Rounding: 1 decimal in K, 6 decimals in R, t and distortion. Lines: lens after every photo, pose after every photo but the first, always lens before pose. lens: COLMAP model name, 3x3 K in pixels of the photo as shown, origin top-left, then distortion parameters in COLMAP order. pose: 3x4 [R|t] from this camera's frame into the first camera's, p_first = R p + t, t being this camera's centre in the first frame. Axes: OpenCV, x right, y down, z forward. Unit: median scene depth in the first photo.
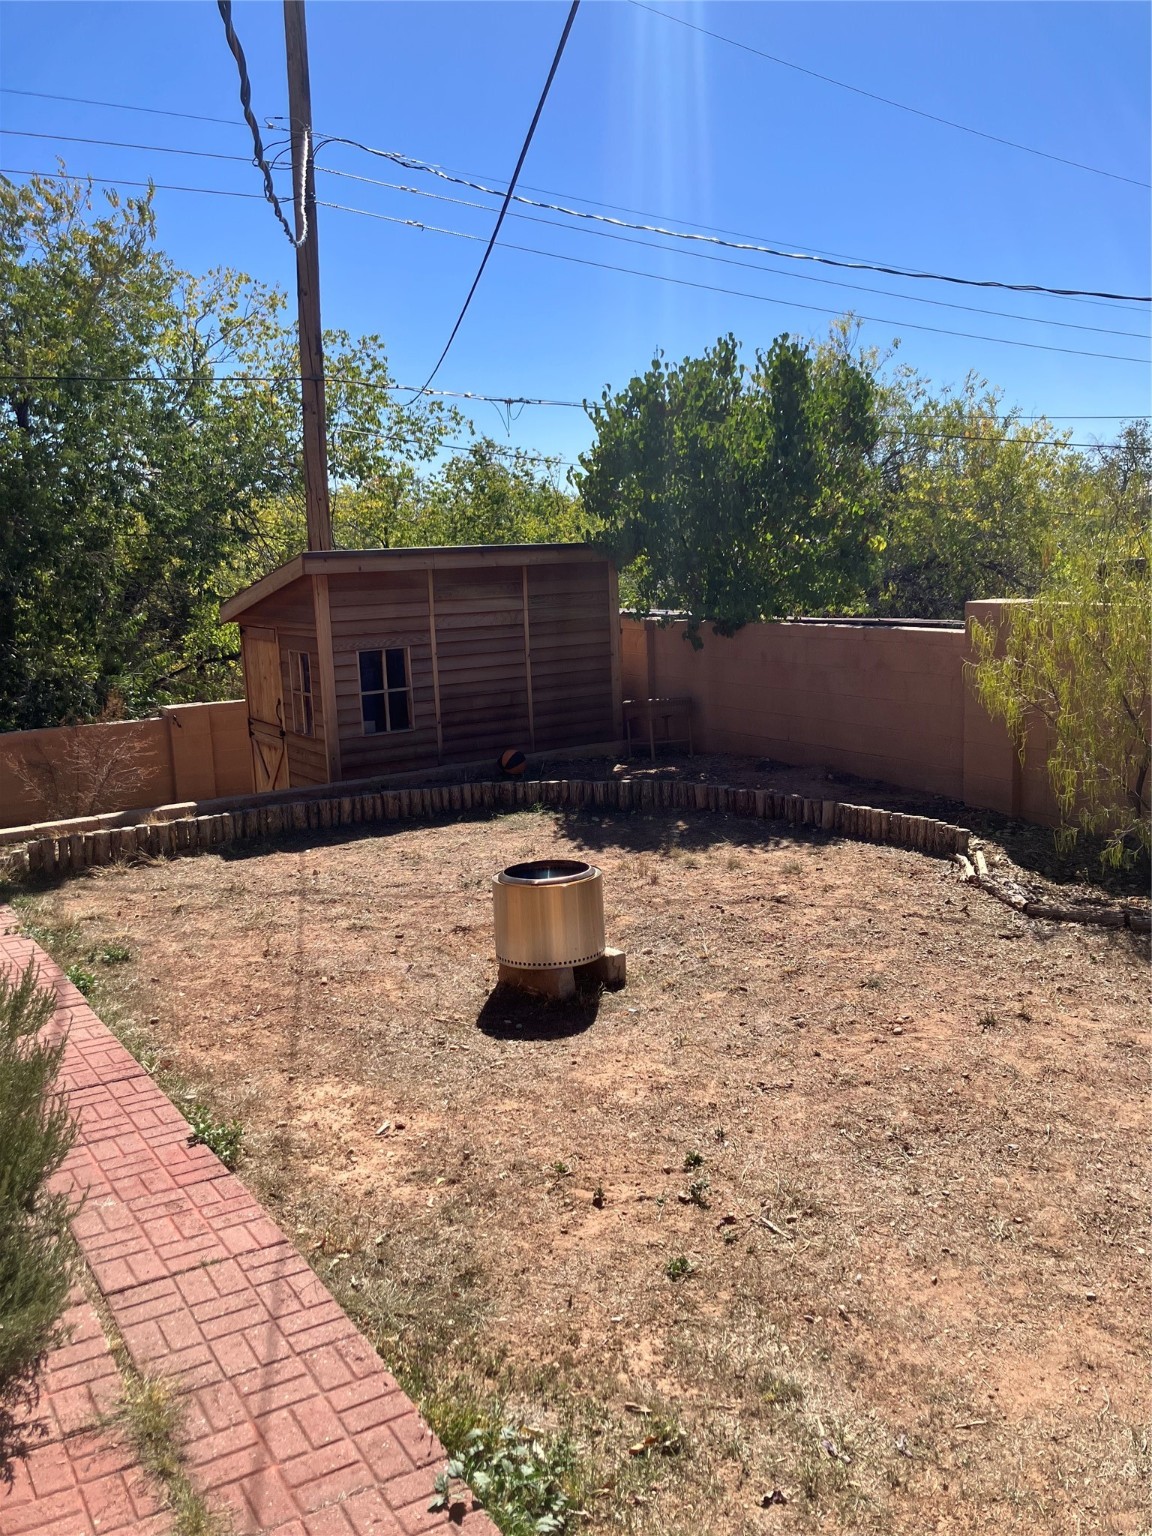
lens RADIAL K [[1272.0, 0, 576.0], [0, 1272.0, 768.0], [0, 0, 1]] dist [0.107316, -0.191094]
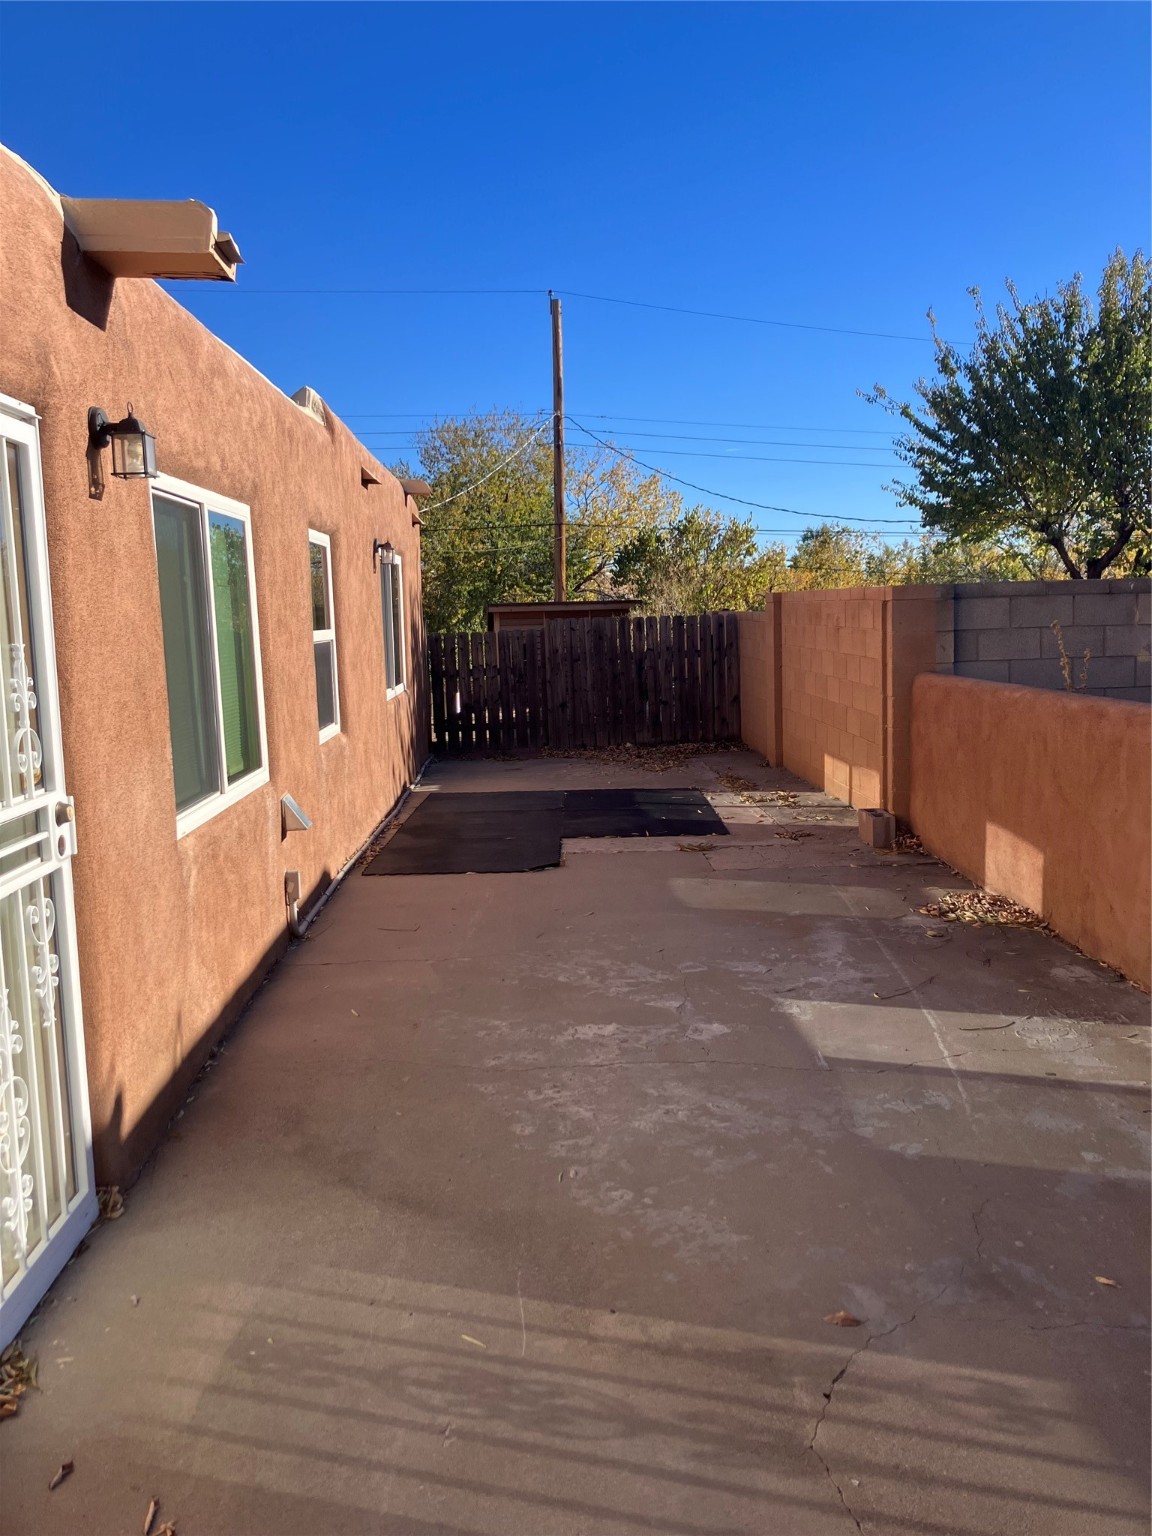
lens RADIAL K [[1266.5, 0, 574.0], [0, 1266.5, 750.2], [0, 0, 1]] dist [-0.064750, 0.118234]
pose [[0.858961, 0.065535, -0.507830, 1.131814], [-0.095154, 0.994930, -0.032552, 0.169759], [0.503123, 0.076284, 0.860842, -0.958842]]
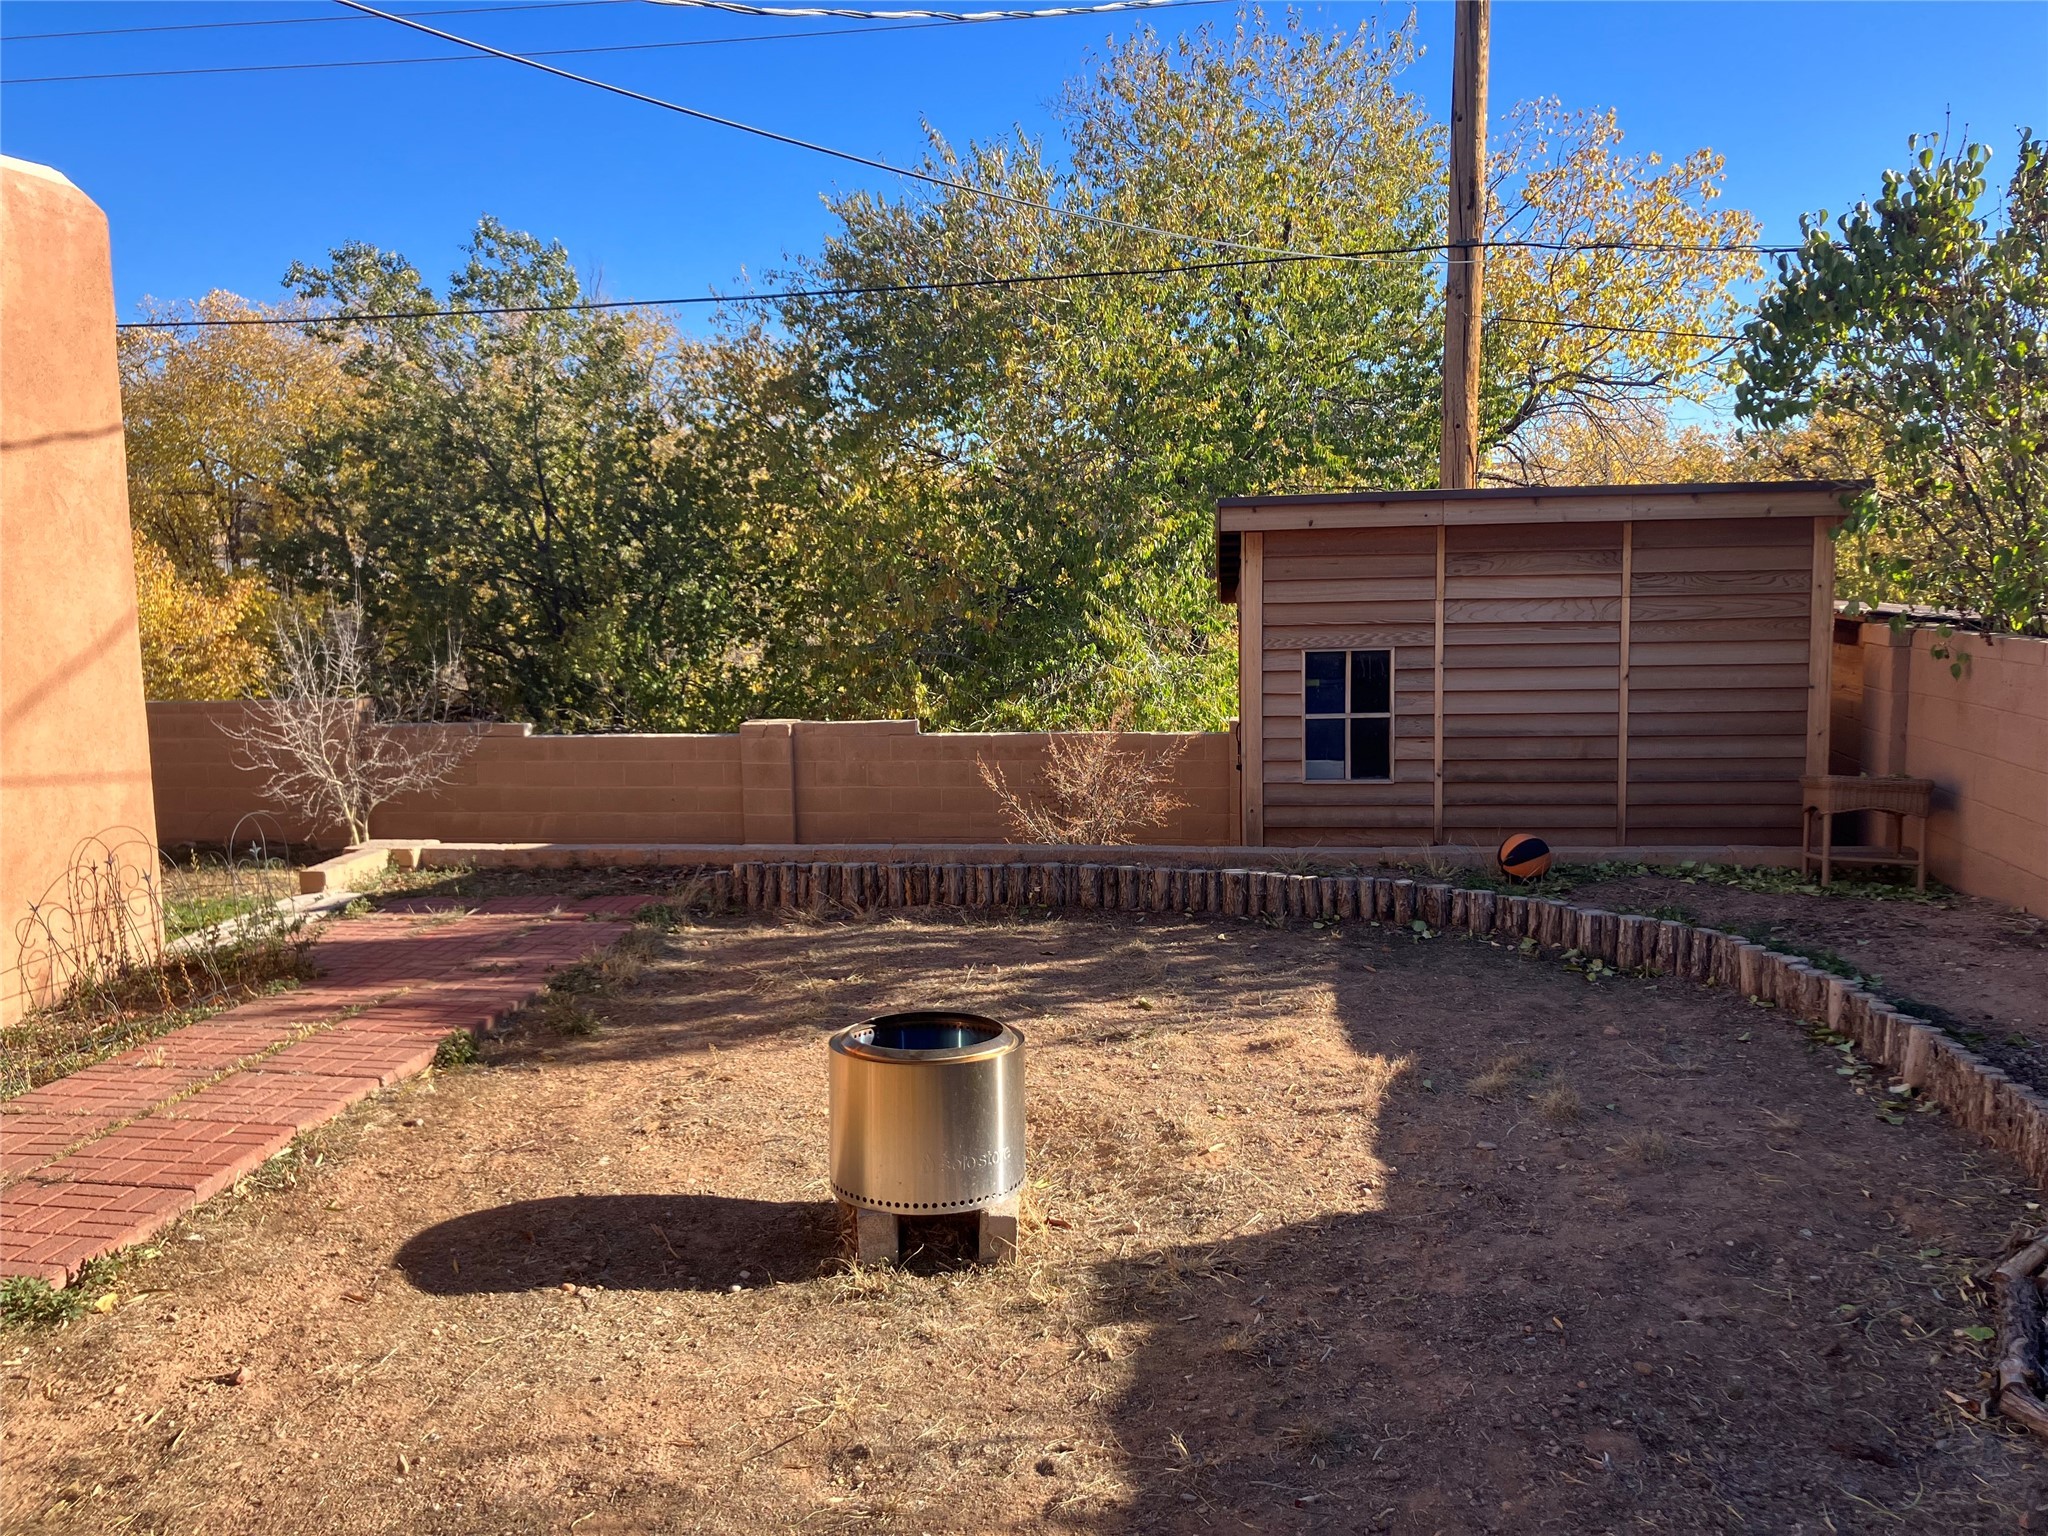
lens RADIAL K [[1696.0, 0, 1021.5], [0, 1696.0, 728.0], [0, 0, 1]] dist [0.107316, -0.191094]
pose [[0.744516, 0.090381, -0.661459, 0.287532], [-0.120824, 0.992674, -0.000357, -0.034261], [0.656580, 0.080186, 0.749982, 0.258243]]
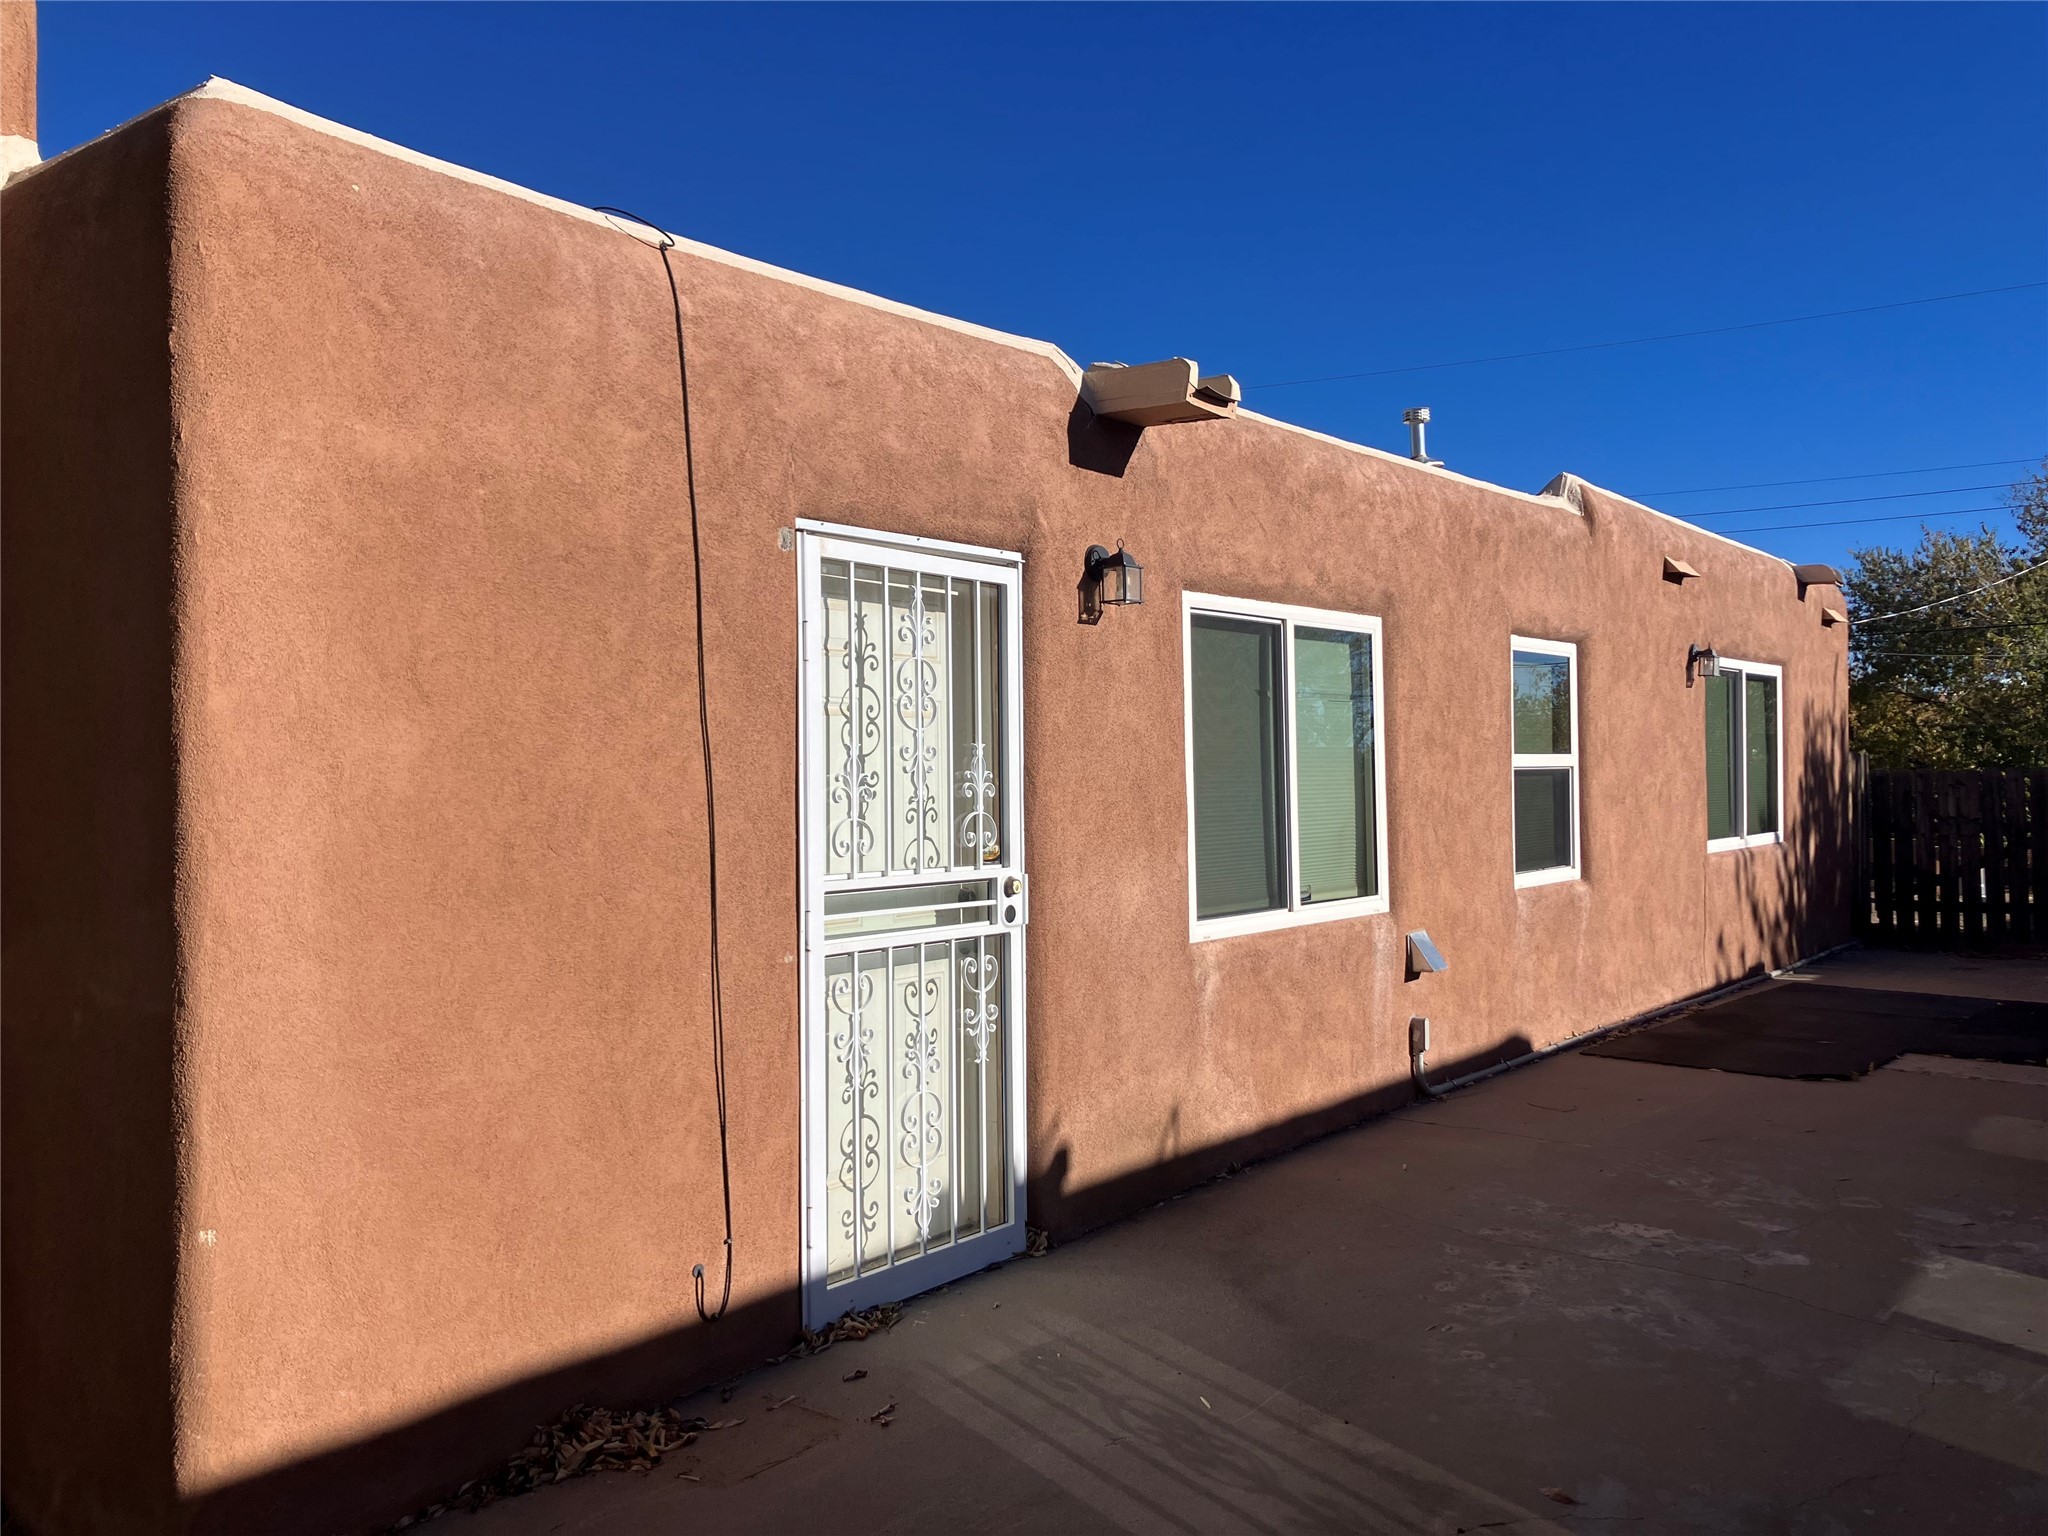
lens RADIAL K [[1696.0, 0, 1021.5], [0, 1696.0, 728.0], [0, 0, 1]] dist [0.107316, -0.191094]
pose [[0.320036, 0.010913, -0.947343, 1.373716], [-0.178576, 0.982705, -0.049007, 0.164590], [0.930423, 0.184857, 0.316449, -0.911948]]
